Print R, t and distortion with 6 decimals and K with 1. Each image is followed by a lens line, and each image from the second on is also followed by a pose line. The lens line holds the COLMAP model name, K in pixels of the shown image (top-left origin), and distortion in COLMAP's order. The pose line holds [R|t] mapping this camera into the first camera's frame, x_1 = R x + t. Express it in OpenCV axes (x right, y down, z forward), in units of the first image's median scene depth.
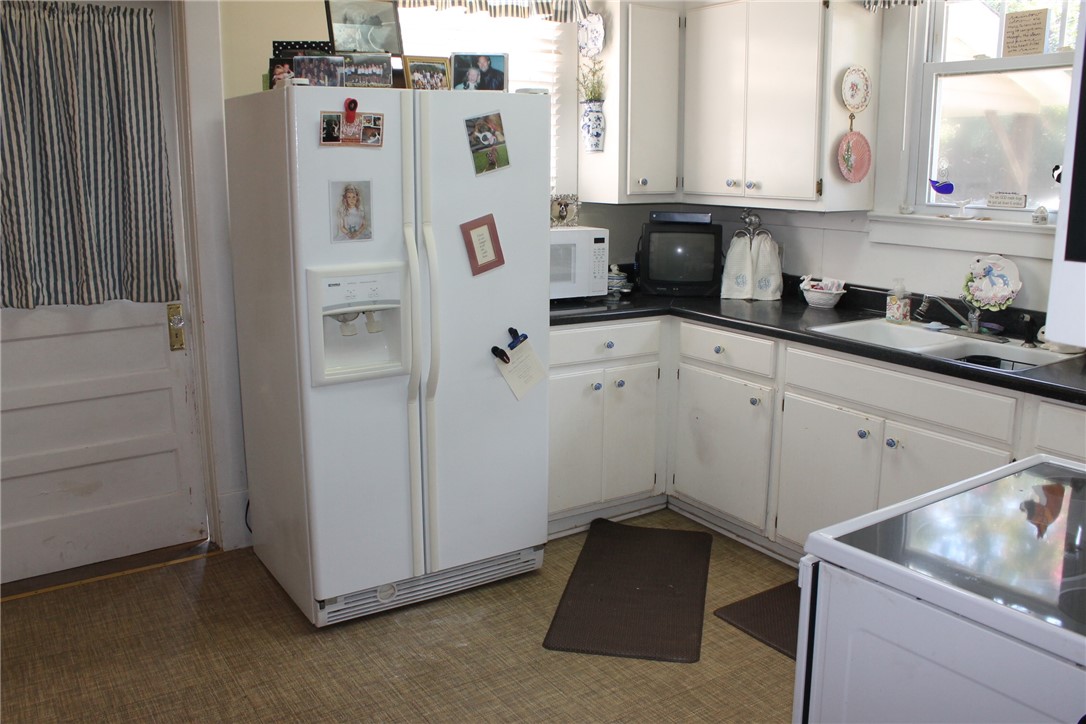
lens RADIAL K [[922.7, 0, 543.1], [0, 922.7, 362.4], [0, 0, 1]] dist [-0.147471, 0.116290]
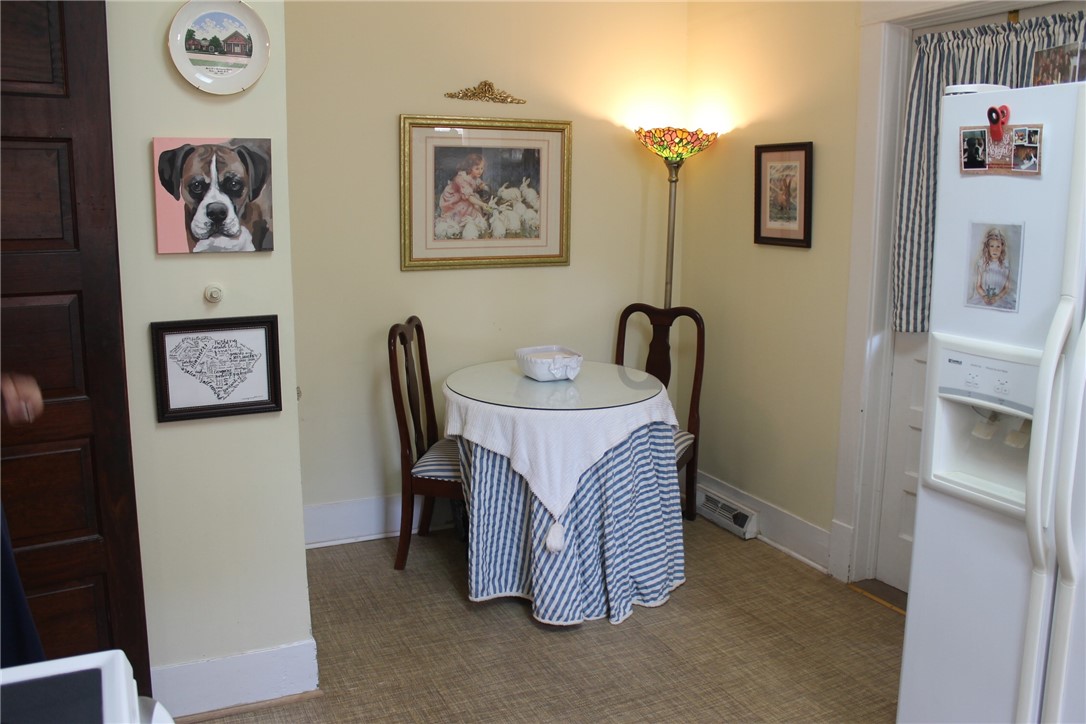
lens RADIAL K [[922.7, 0, 544.3], [0, 922.7, 357.8], [0, 0, 1]] dist [-0.147471, 0.116290]
pose [[-0.130284, 0.175458, -0.975828, 0.526596], [-0.217018, 0.955304, 0.200742, -0.162794], [0.967434, 0.237925, -0.086383, 0.747557]]
